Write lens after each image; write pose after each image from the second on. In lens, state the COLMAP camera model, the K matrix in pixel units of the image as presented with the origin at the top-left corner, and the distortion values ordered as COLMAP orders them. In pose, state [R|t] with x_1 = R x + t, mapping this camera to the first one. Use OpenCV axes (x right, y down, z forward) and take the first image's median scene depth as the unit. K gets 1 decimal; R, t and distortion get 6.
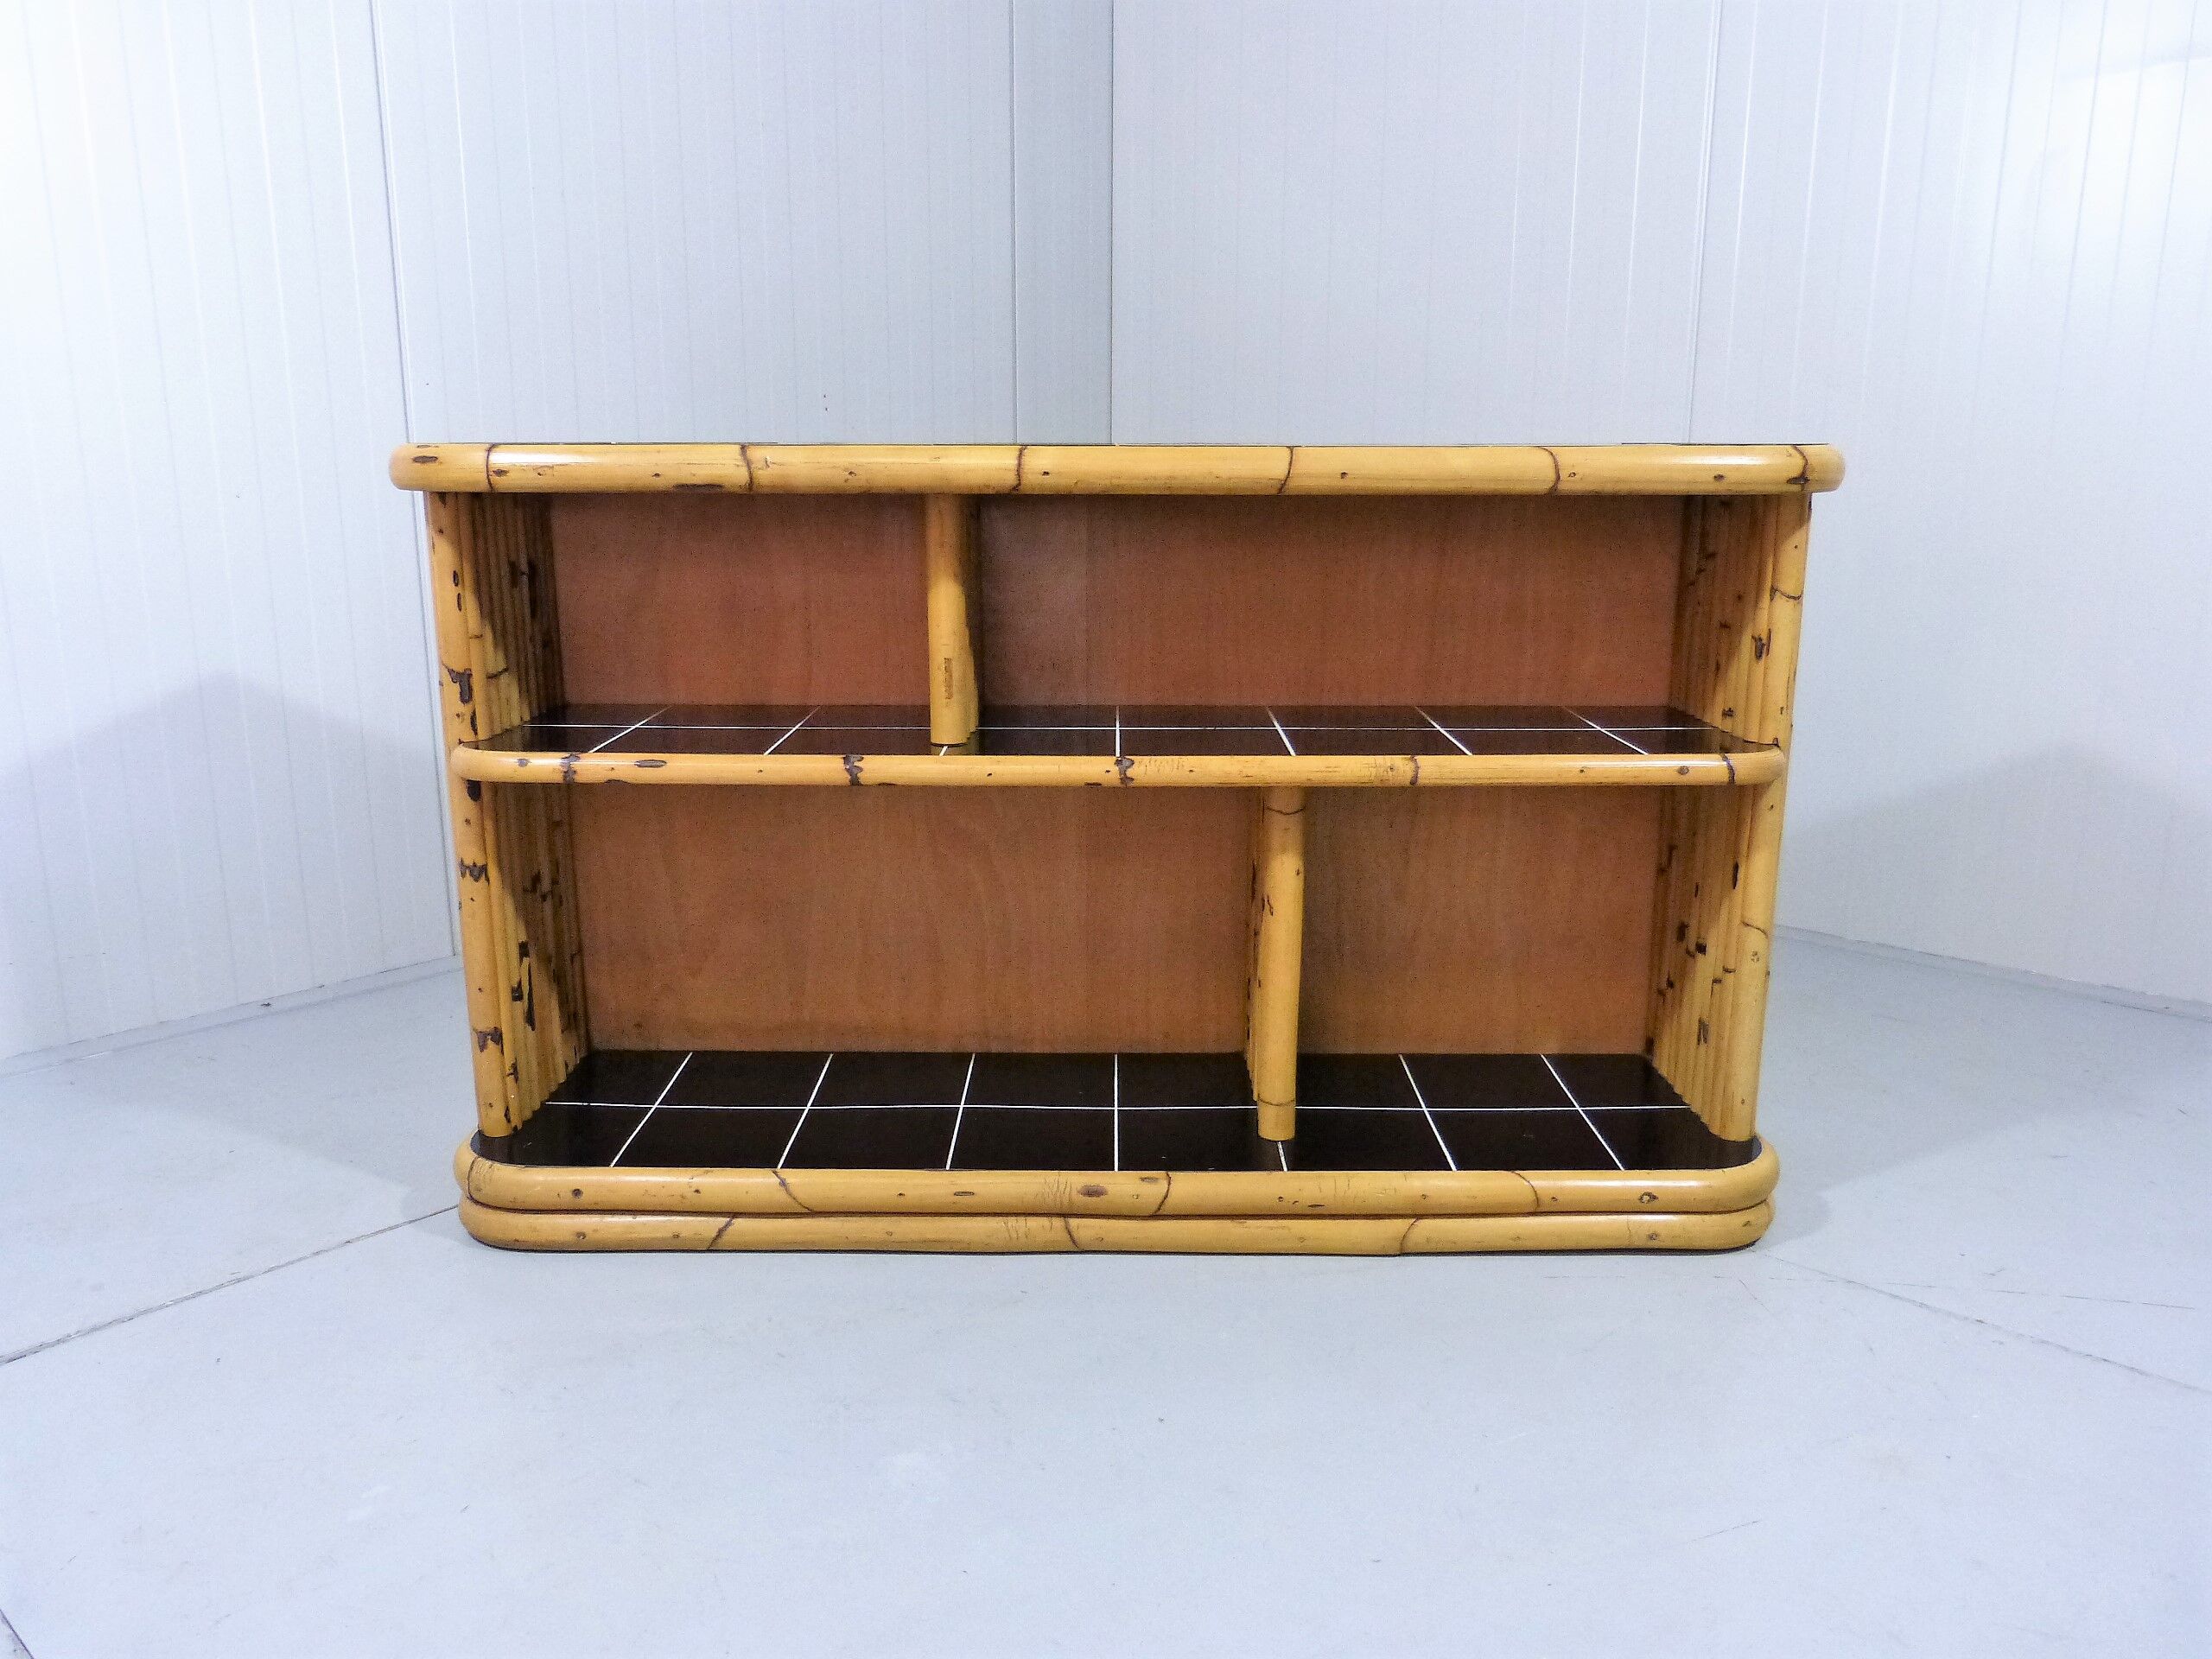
lens RADIAL K [[1651.9, 0, 1106.0], [0, 1651.9, 829.5], [0, 0, 1]] dist [-0.007562, 0.000818]
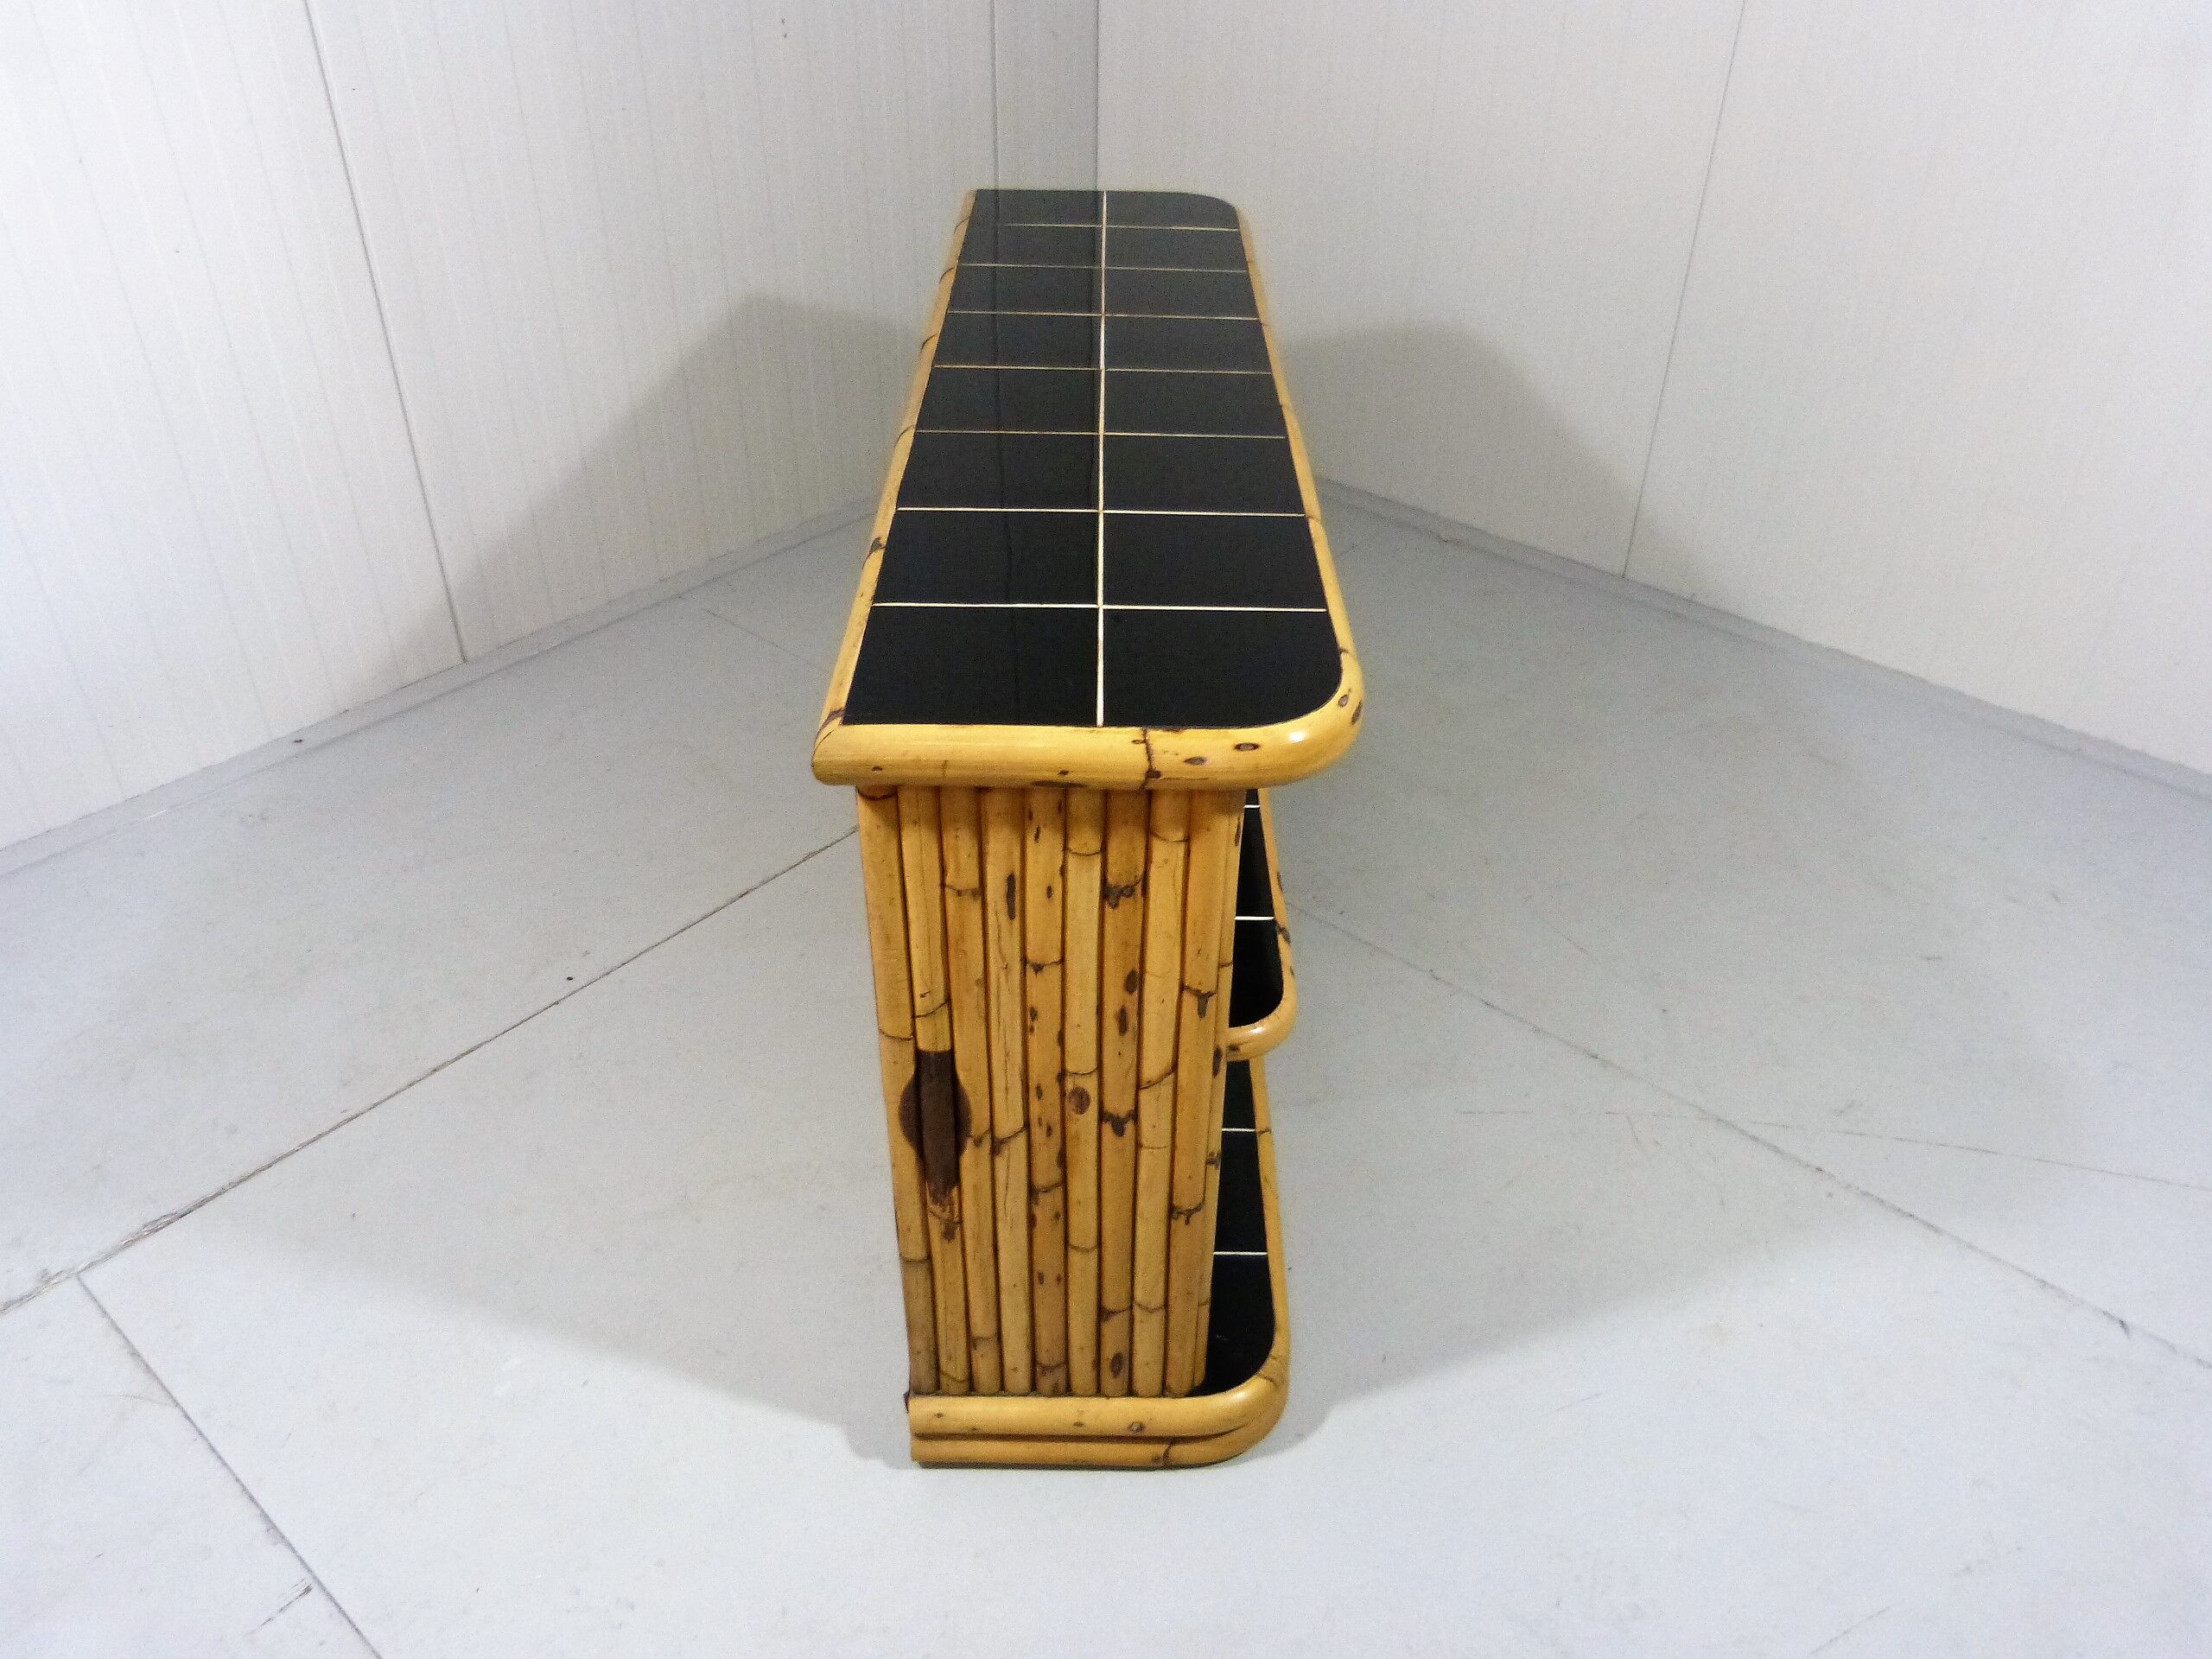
lens RADIAL K [[1659.6, 0, 1106.0], [0, 1659.6, 829.5], [0, 0, 1]] dist [-0.009083, 0.000786]
pose [[0.999921, 0.002988, 0.012196, -0.004320], [-0.007413, 0.924433, 0.381274, -0.357952], [-0.010135, -0.381334, 0.924382, -0.015160]]
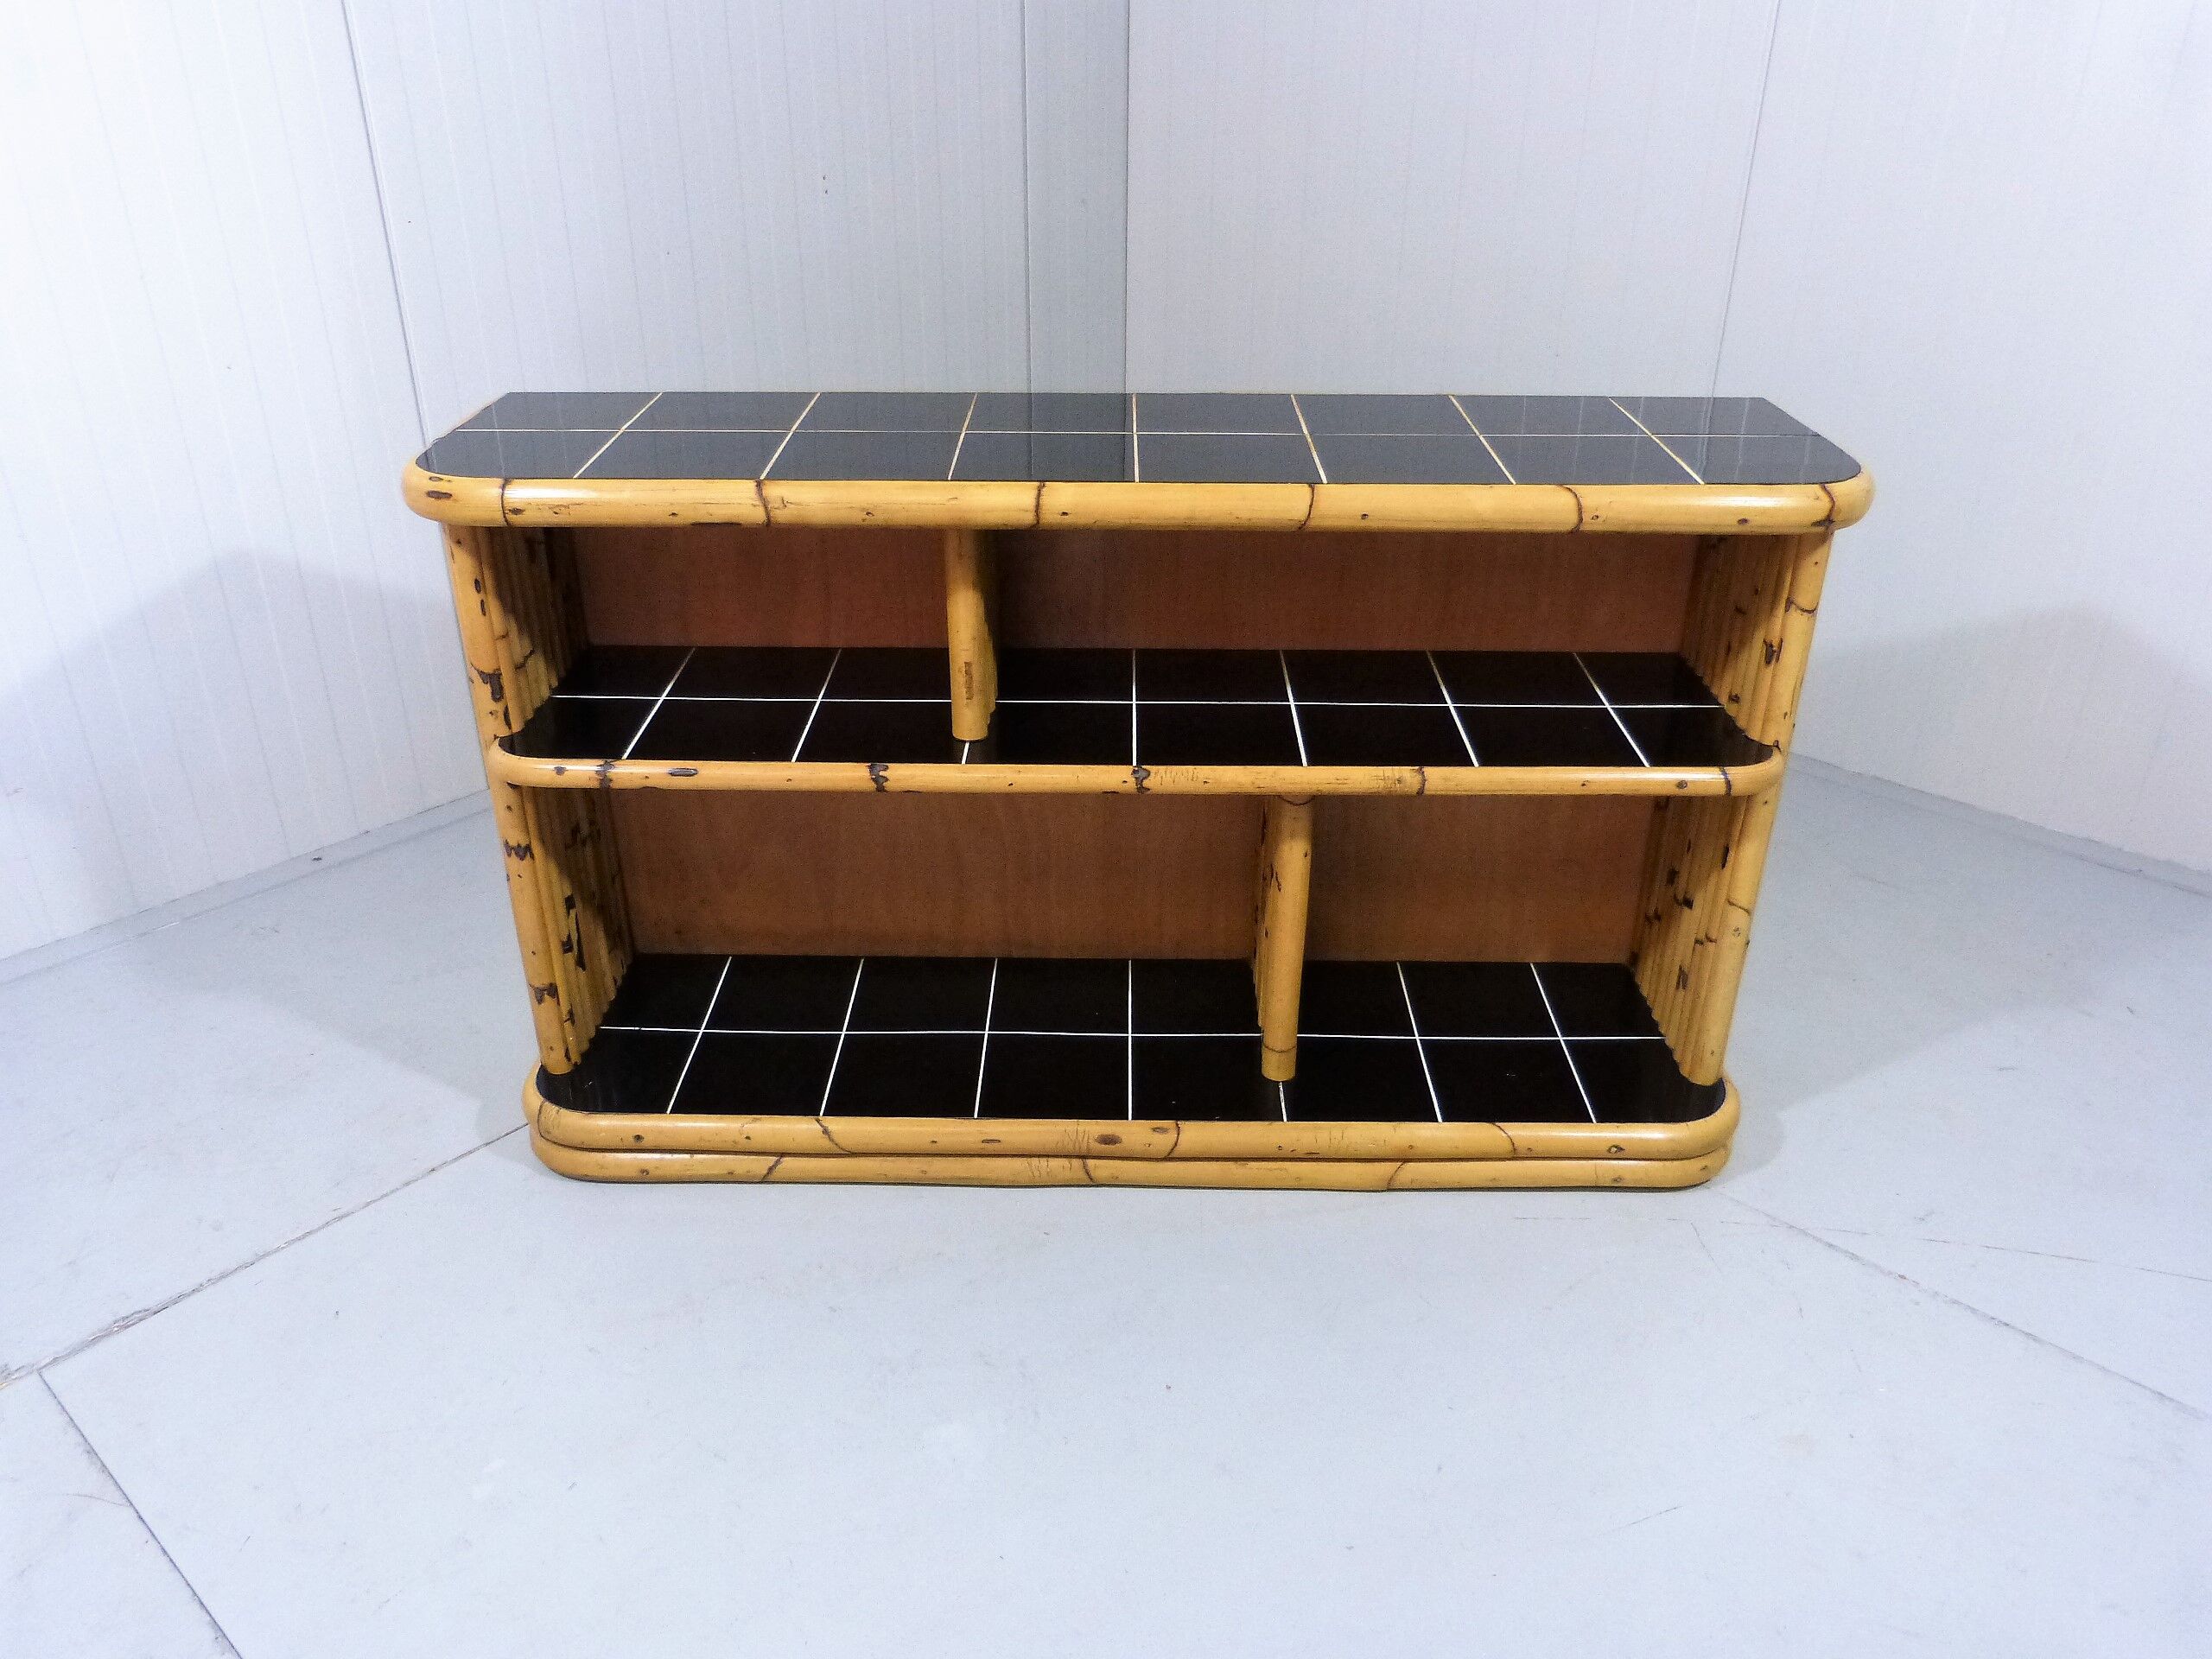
lens RADIAL K [[1659.6, 0, 1106.0], [0, 1659.6, 829.5], [0, 0, 1]] dist [-0.009083, 0.000786]
pose [[0.999972, 0.004831, -0.005696, -0.004378], [-0.003227, 0.967244, 0.253828, -0.257474], [0.006735, -0.253803, 0.967233, -0.011975]]
